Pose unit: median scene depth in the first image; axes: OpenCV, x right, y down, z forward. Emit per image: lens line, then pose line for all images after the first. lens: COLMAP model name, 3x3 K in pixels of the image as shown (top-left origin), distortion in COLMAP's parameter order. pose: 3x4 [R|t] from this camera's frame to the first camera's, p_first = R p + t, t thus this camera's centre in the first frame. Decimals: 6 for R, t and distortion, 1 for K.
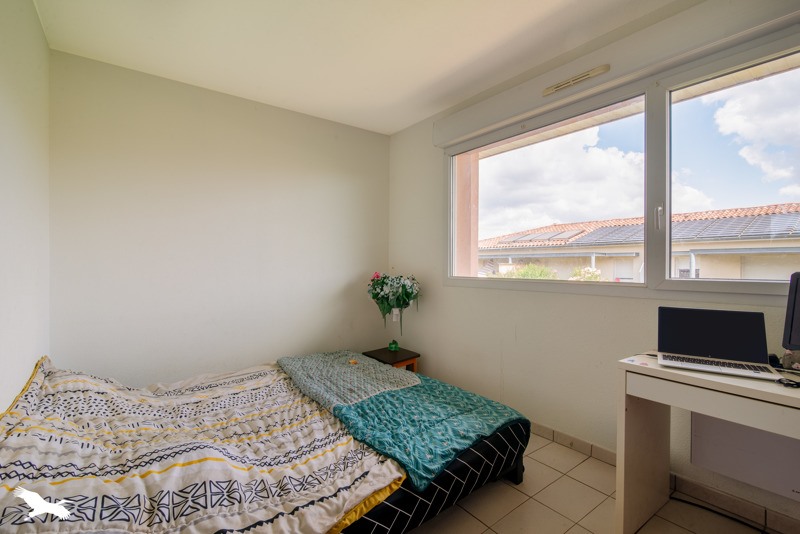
lens RADIAL K [[364.7, 0, 400.8], [0, 364.7, 263.1], [0, 0, 1]] dist [0.000083, 0.000129]
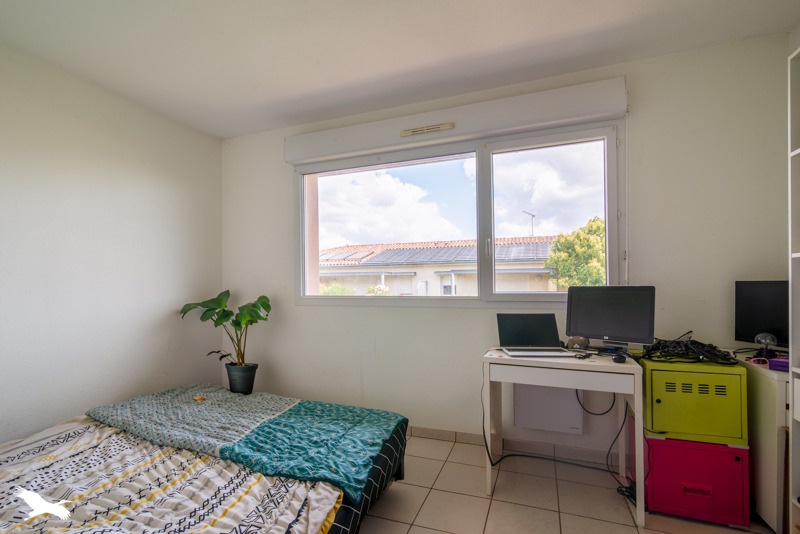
lens RADIAL K [[364.8, 0, 398.4], [0, 364.8, 276.8], [0, 0, 1]] dist [0.001043, 0.000263]
pose [[0.858888, -0.000662, 0.512164, -0.264083], [0.007560, 0.999907, -0.011387, -0.002657], [-0.512108, 0.013652, 0.858812, 0.028750]]
